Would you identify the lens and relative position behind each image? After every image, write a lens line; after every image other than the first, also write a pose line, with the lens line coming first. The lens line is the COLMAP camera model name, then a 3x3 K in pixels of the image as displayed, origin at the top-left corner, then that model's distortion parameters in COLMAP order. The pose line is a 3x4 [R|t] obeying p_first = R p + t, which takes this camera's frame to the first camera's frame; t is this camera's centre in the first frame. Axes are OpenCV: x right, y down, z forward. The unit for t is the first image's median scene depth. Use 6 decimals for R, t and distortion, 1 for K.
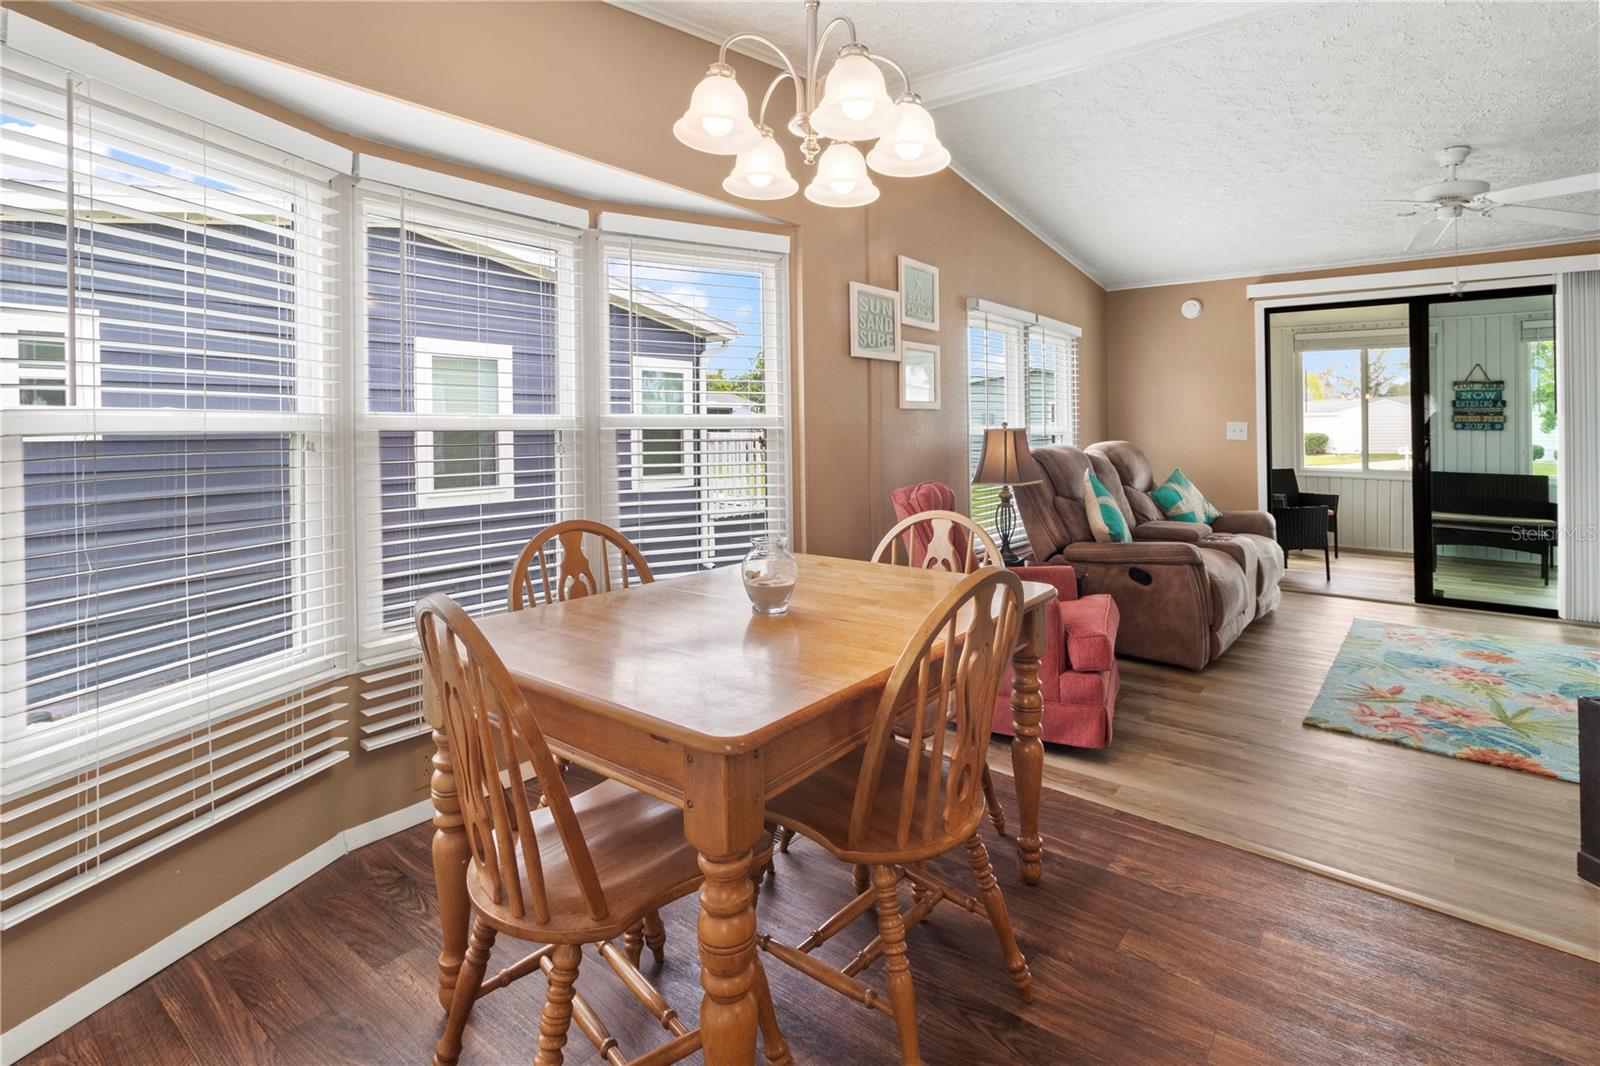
lens RADIAL K [[773.7, 0, 819.0], [0, 773.7, 390.8], [0, 0, 1]] dist [0.003703, 0.000461]
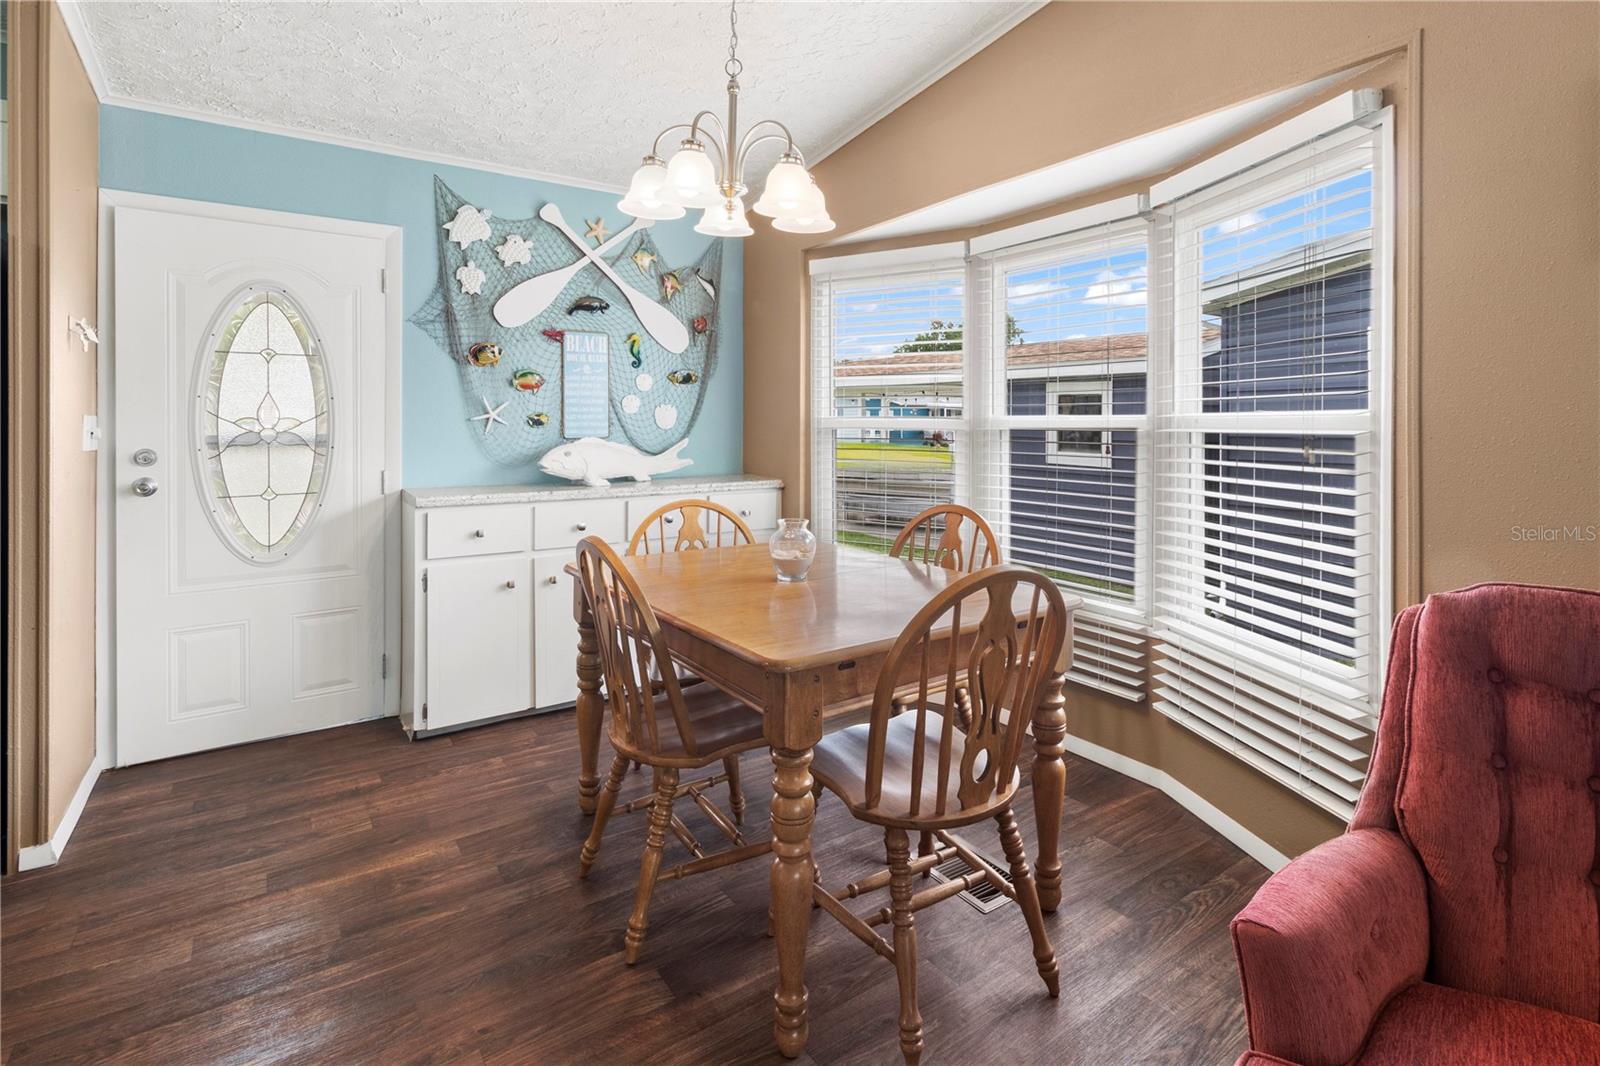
lens RADIAL K [[768.0, 0, 816.8], [0, 768.0, 422.4], [0, 0, 1]] dist [-0.003079, -0.001230]
pose [[-0.292236, -0.002570, -0.956343, 0.452677], [0.039745, 0.999100, -0.014830, 0.024311], [0.955520, -0.042344, -0.291871, 0.590676]]
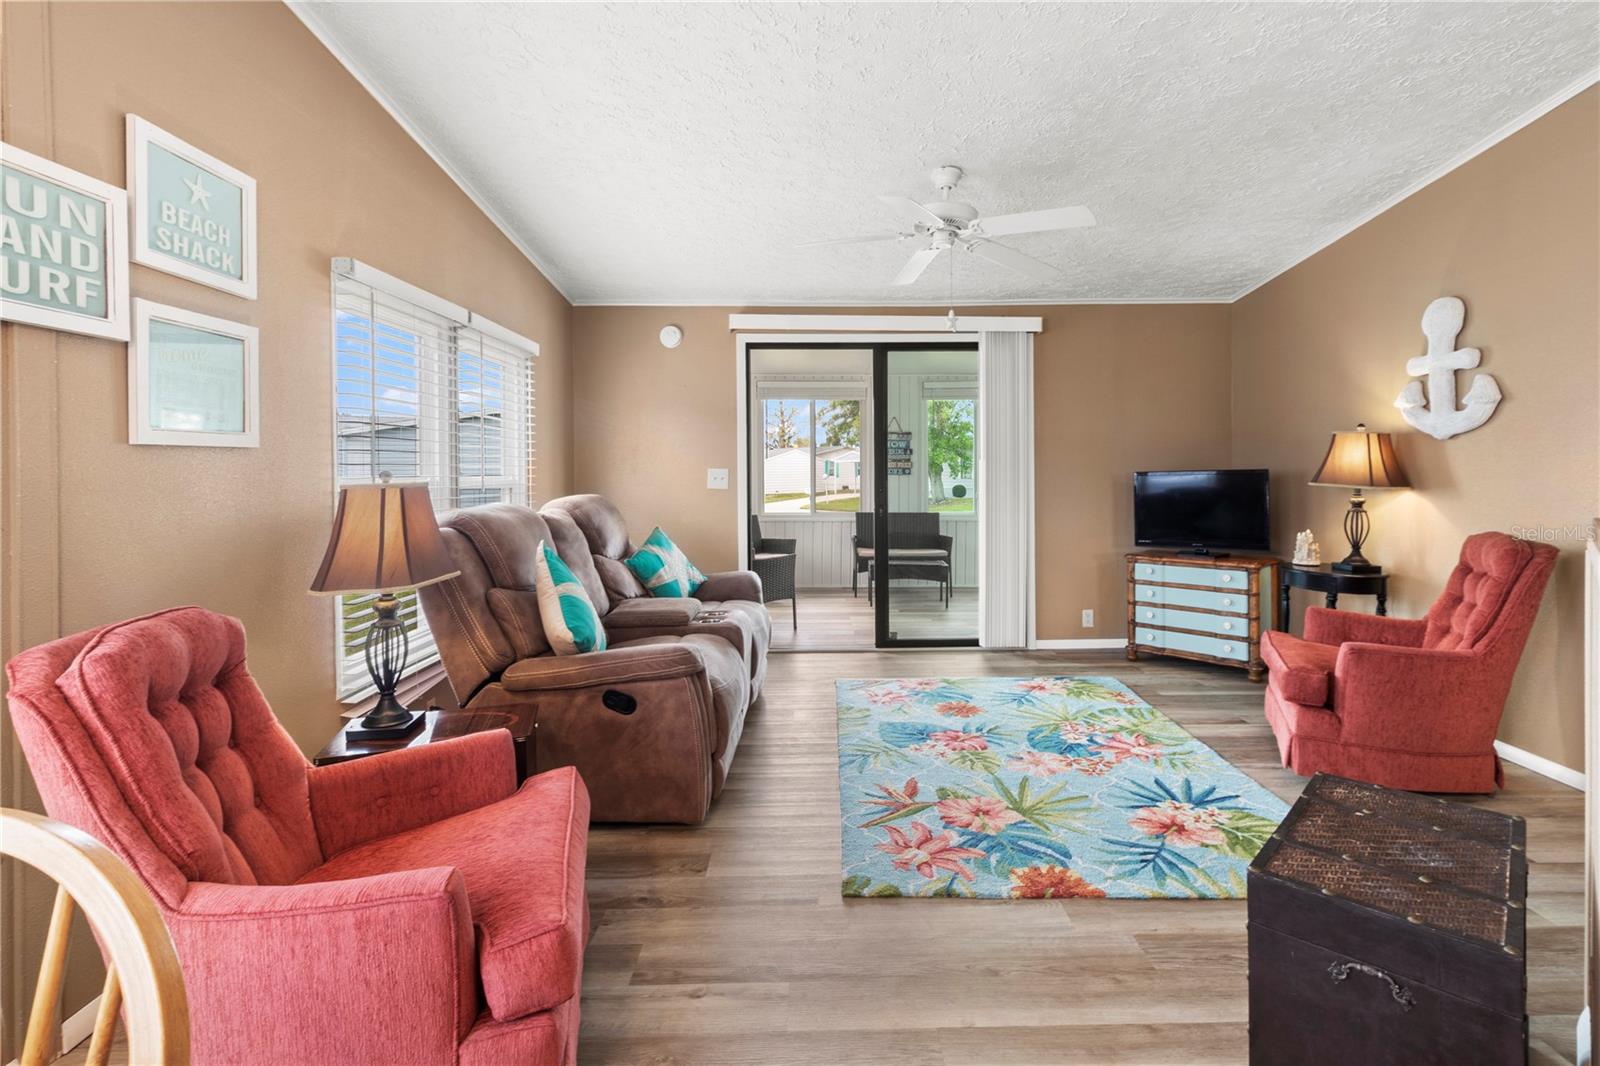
lens RADIAL K [[759.4, 0, 835.2], [0, 759.4, 476.2], [0, 0, 1]] dist [0.002115, 0.000461]
pose [[0.772061, -0.011075, 0.635451, 0.127557], [-0.020482, 0.998895, 0.042295, 0.012793], [-0.635218, -0.045669, 0.770982, 0.340441]]
